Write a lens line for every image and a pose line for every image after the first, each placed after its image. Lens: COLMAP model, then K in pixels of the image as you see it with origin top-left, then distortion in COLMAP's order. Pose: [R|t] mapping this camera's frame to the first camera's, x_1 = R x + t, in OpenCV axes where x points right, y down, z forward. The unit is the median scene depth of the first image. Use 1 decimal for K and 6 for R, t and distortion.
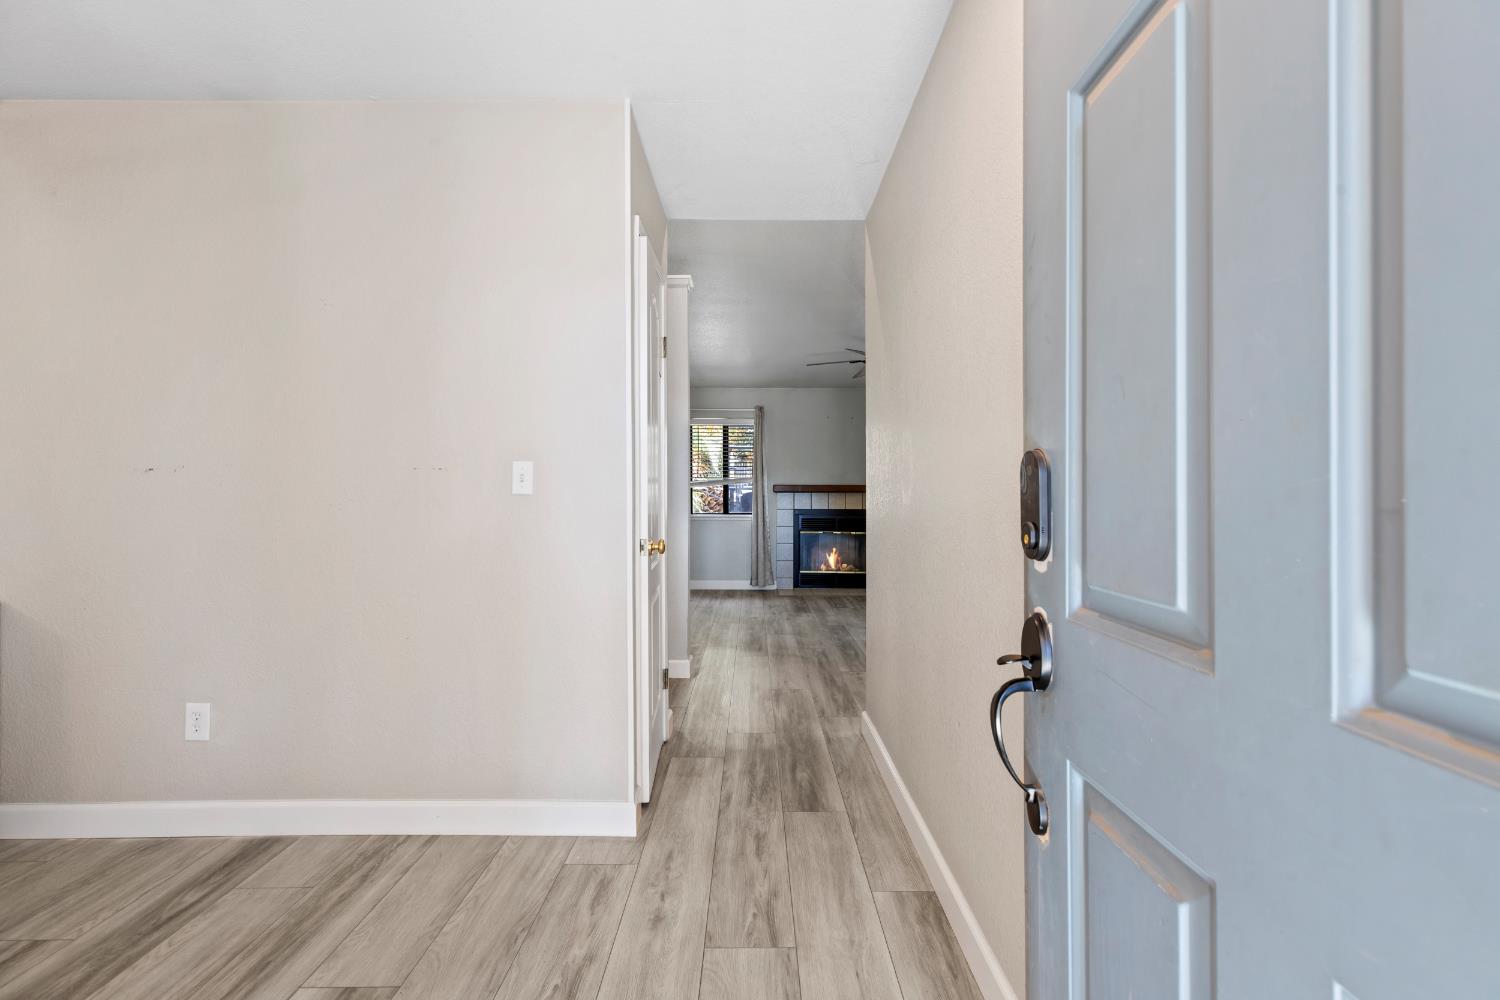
lens RADIAL K [[670.5, 0, 750.0], [0, 670.5, 500.0], [0, 0, 1]] dist [0.006127, 0.000895]
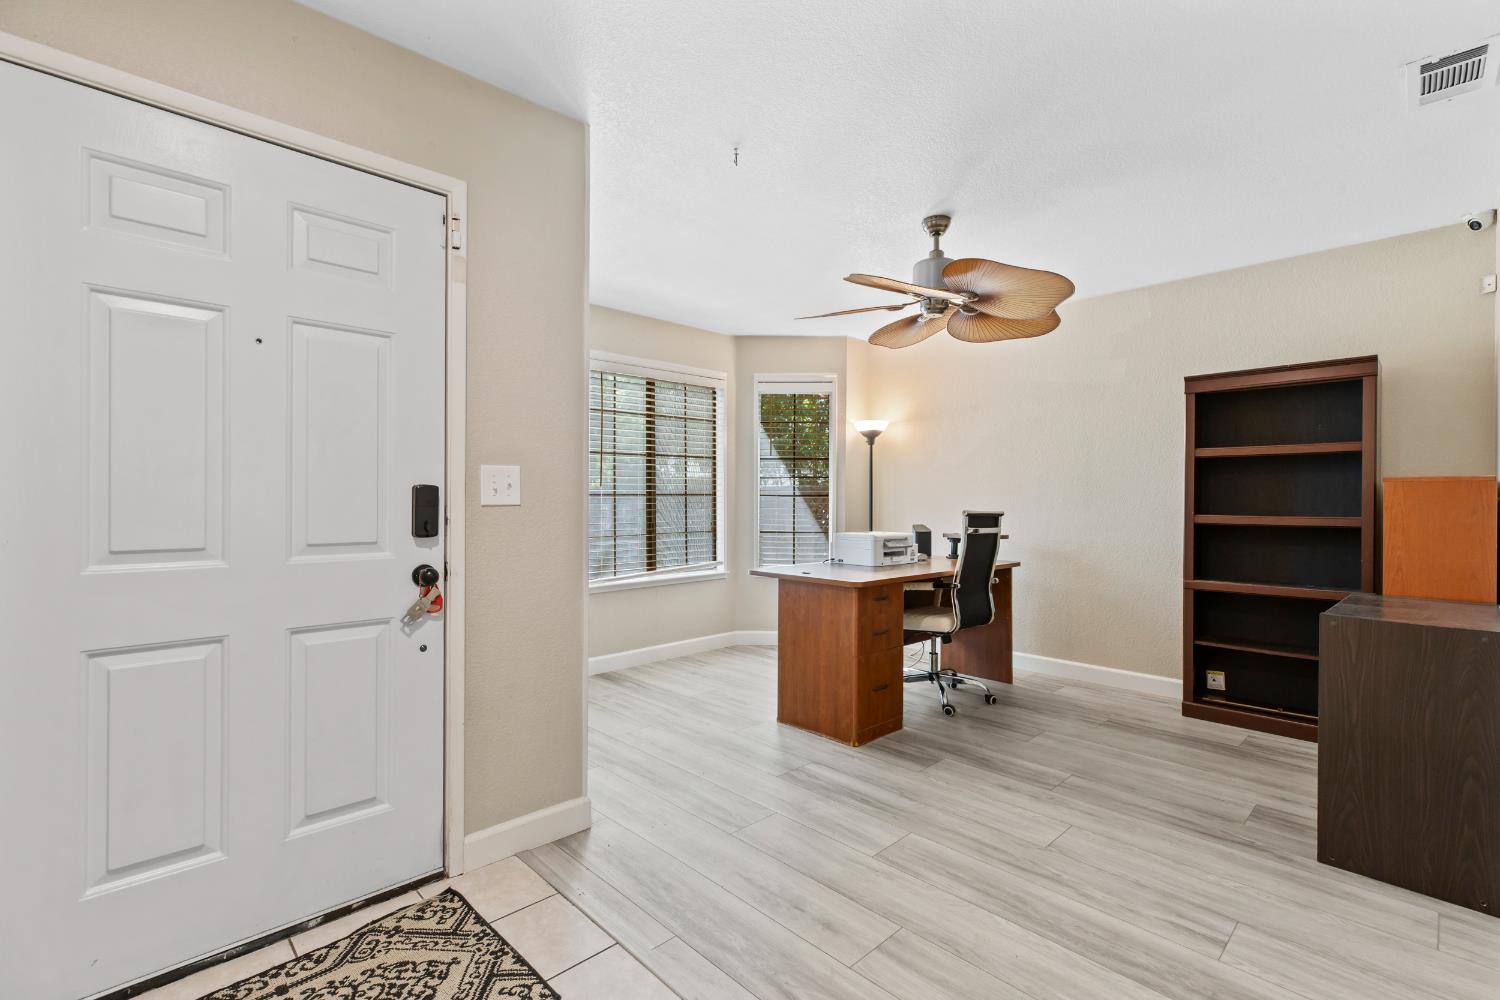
lens RADIAL K [[670.5, 0, 750.0], [0, 670.5, 500.0], [0, 0, 1]] dist [0.006127, 0.000895]
pose [[-0.719380, 0.000338, -0.694617, 0.166371], [-0.003118, 0.999988, 0.003716, -0.013561], [0.694610, 0.004839, -0.719370, 1.293232]]
